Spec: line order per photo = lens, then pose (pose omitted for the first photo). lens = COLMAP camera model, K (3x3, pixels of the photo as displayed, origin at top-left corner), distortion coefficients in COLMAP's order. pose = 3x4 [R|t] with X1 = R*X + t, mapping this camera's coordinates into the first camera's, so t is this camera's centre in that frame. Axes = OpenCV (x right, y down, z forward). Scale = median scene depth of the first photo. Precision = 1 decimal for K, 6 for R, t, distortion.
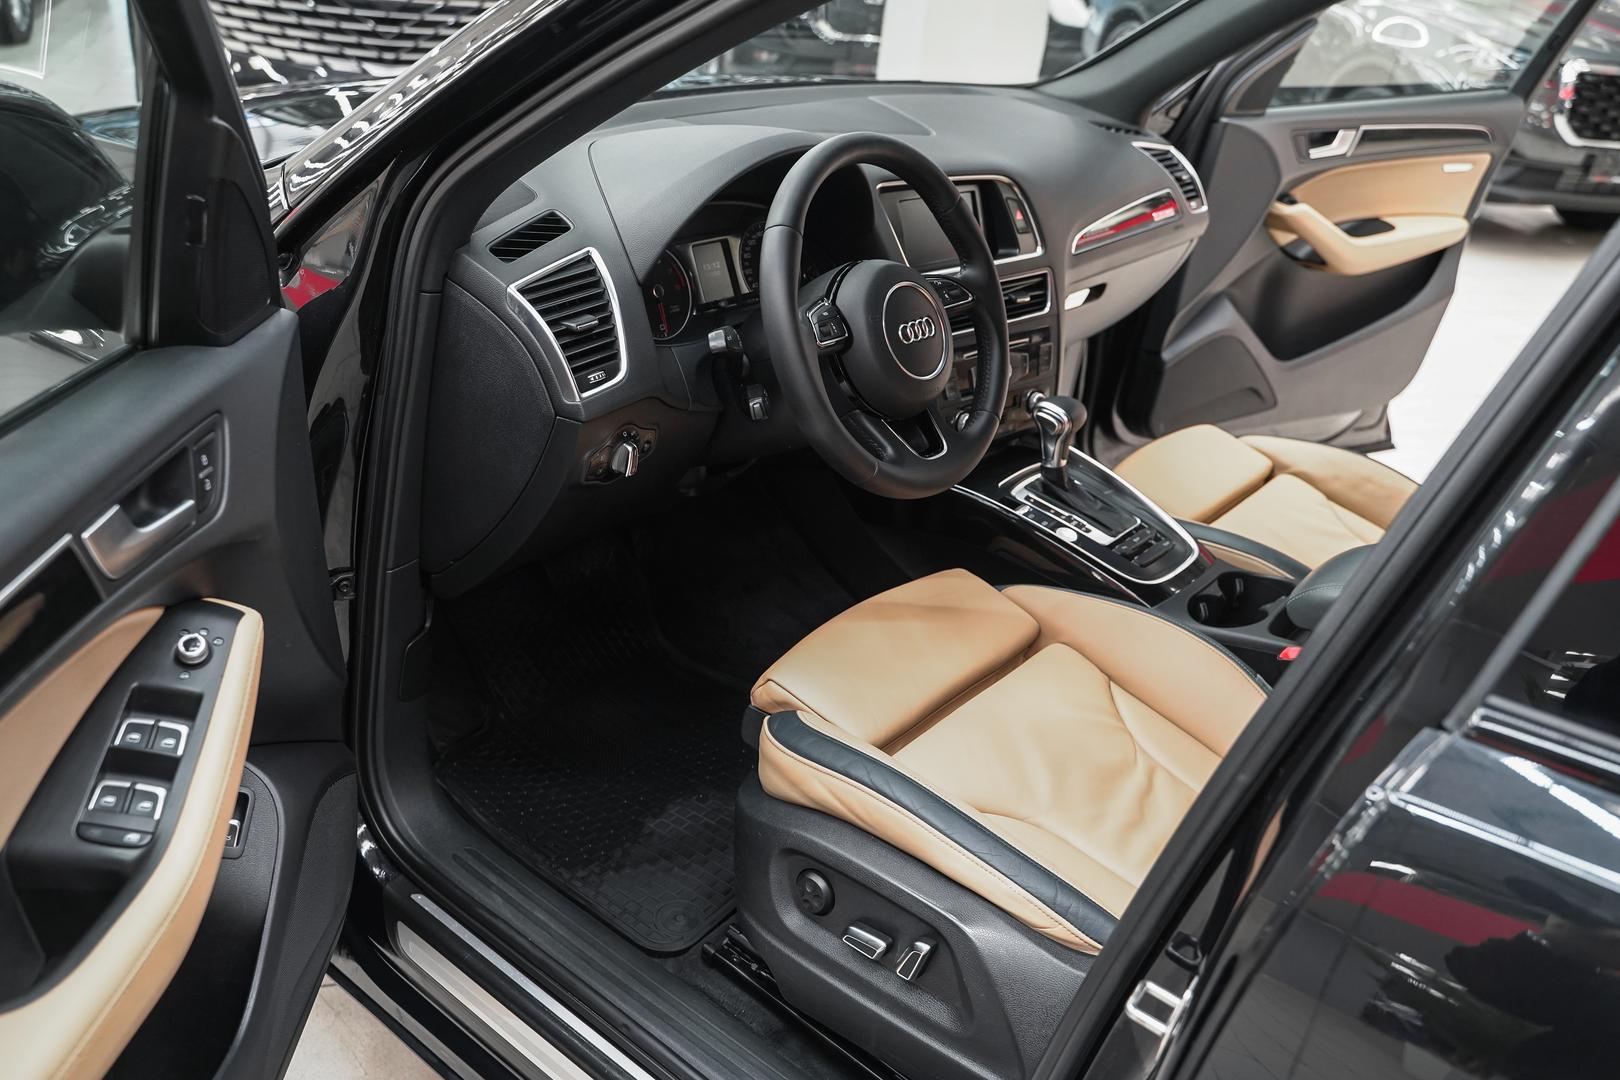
lens RADIAL K [[1252.3, 0, 807.0], [0, 1252.3, 543.7], [0, 0, 1]] dist [-0.000535, -0.018426]
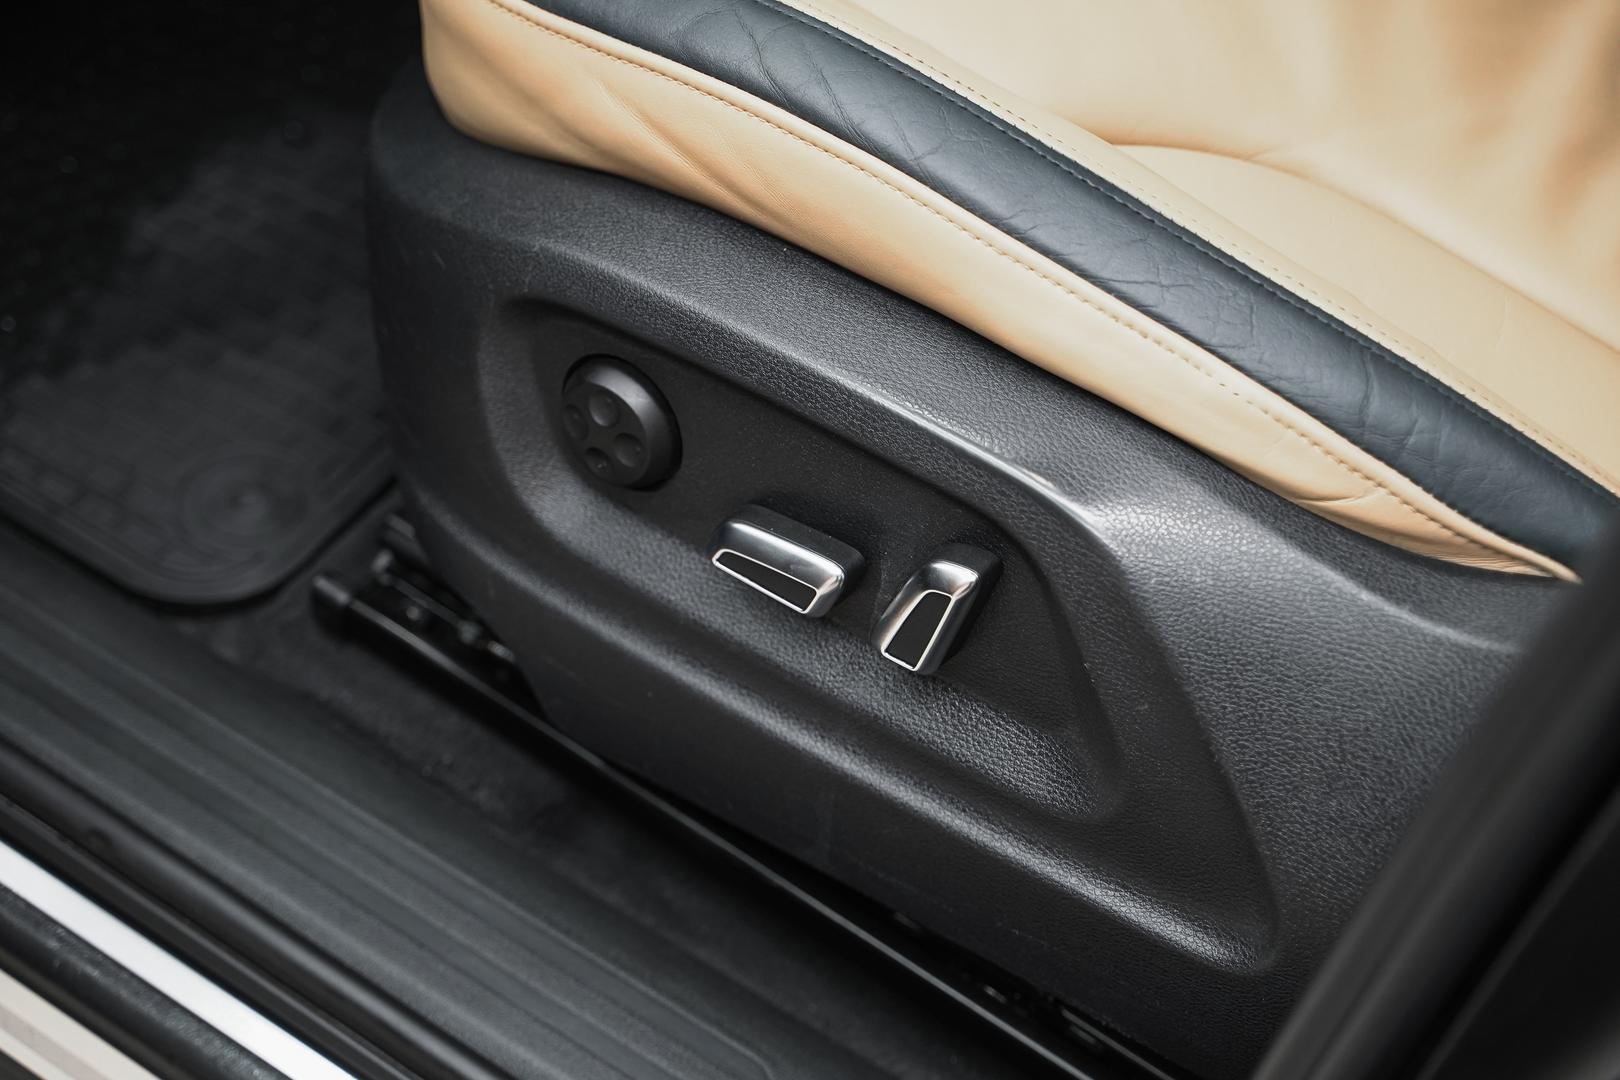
lens RADIAL K [[3199.1, 0, 817.3], [0, 3199.1, 540.9], [0, 0, 1]] dist [0.024673, 0.000000]
pose [[0.996554, -0.075547, 0.034233, 0.026688], [0.059363, 0.937918, 0.341738, 0.026423], [-0.057925, -0.338529, 0.939171, 0.208785]]
